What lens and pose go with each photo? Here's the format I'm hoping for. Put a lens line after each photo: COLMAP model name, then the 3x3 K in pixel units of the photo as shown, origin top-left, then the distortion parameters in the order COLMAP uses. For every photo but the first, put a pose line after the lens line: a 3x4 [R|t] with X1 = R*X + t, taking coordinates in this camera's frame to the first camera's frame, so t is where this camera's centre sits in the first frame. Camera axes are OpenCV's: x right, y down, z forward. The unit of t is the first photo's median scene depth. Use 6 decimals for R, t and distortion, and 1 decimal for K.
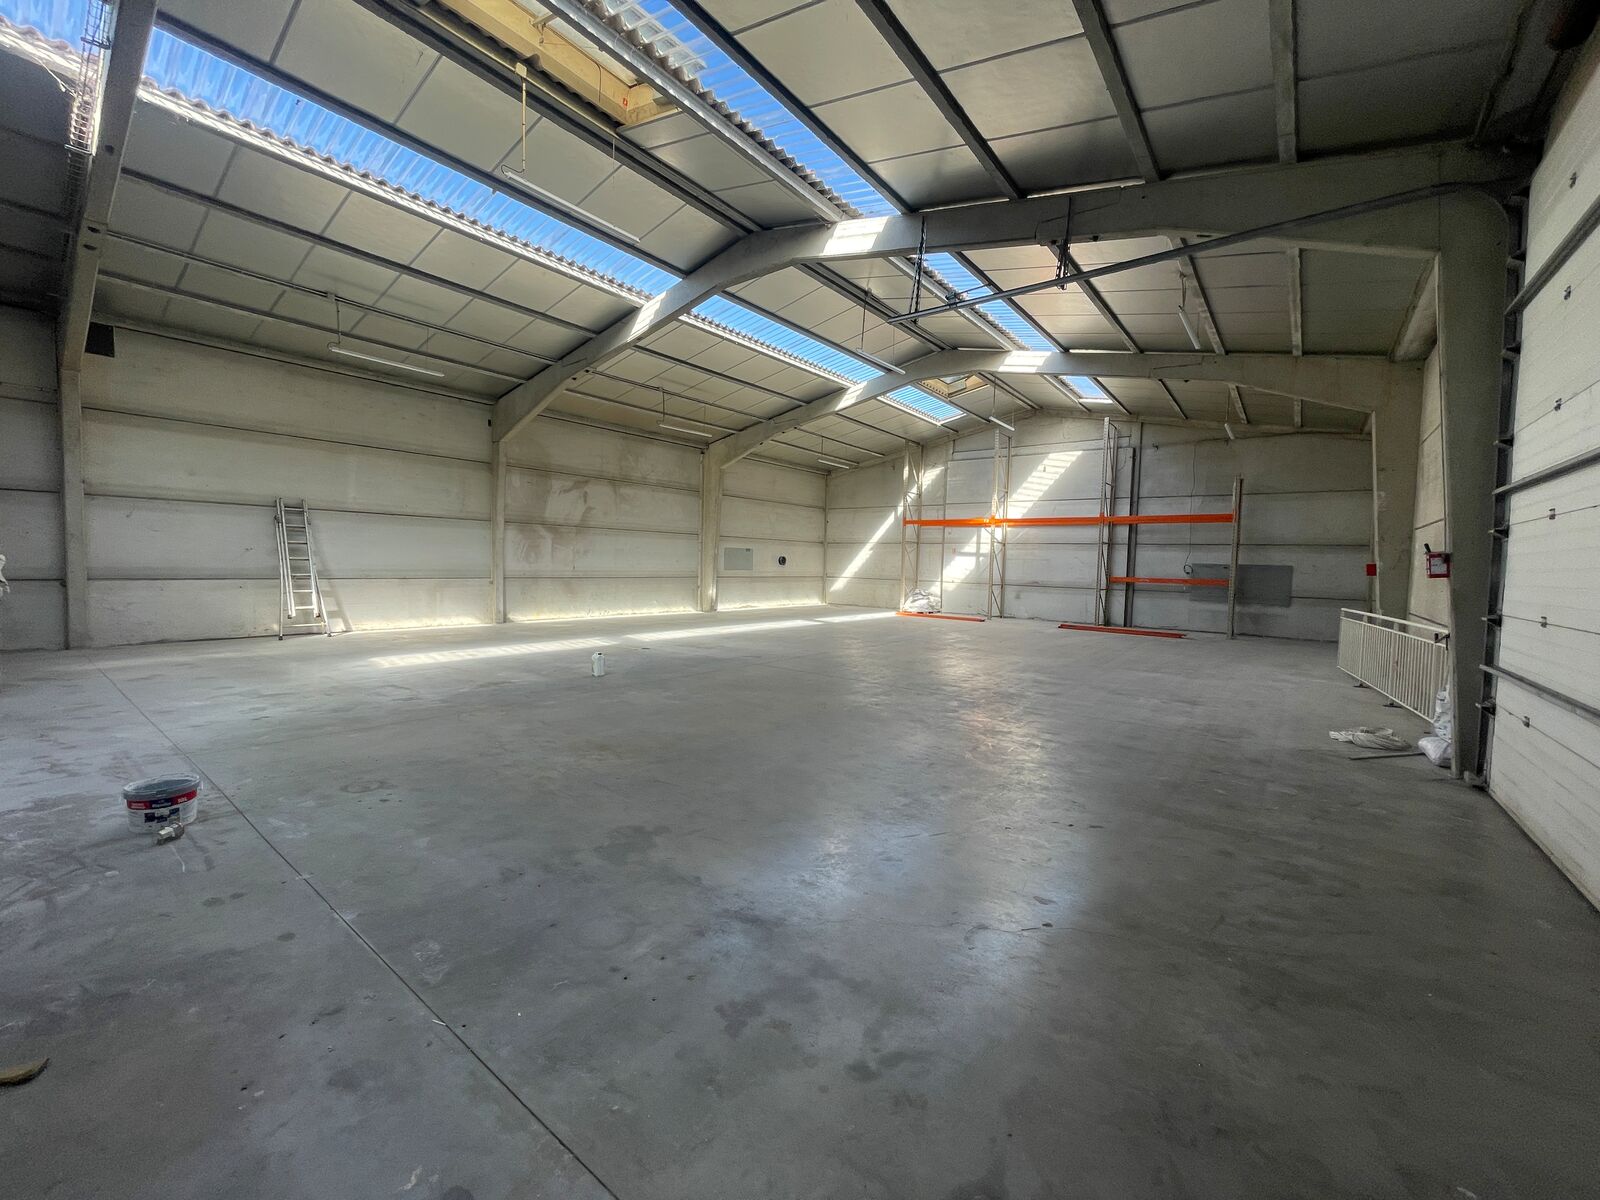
lens RADIAL K [[646.9, 0, 796.1], [0, 646.9, 596.0], [0, 0, 1]] dist [-0.000773, -0.000518]
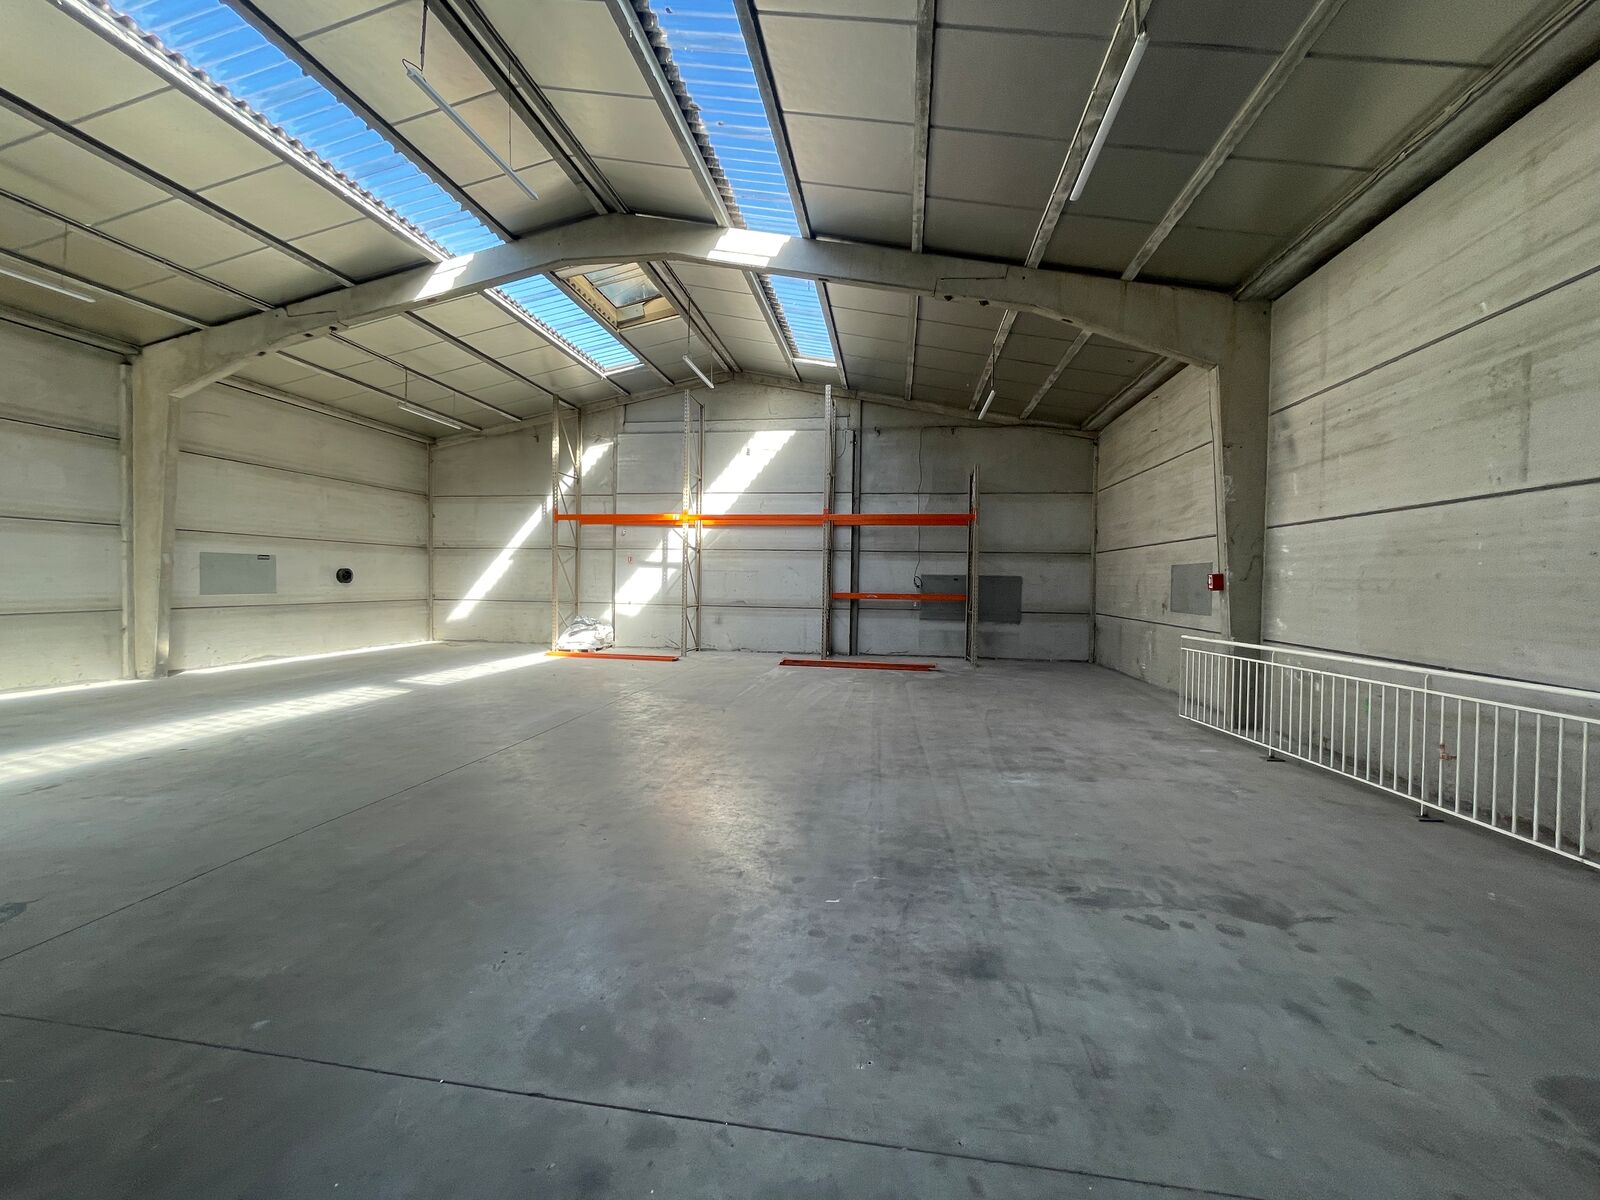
lens RADIAL K [[646.9, 0, 796.1], [0, 646.9, 596.0], [0, 0, 1]] dist [-0.000773, -0.000518]
pose [[0.872147, -0.024160, 0.488646, 0.059583], [0.034192, 0.999348, -0.011617, -0.016844], [-0.488047, 0.026839, 0.872405, 0.317646]]
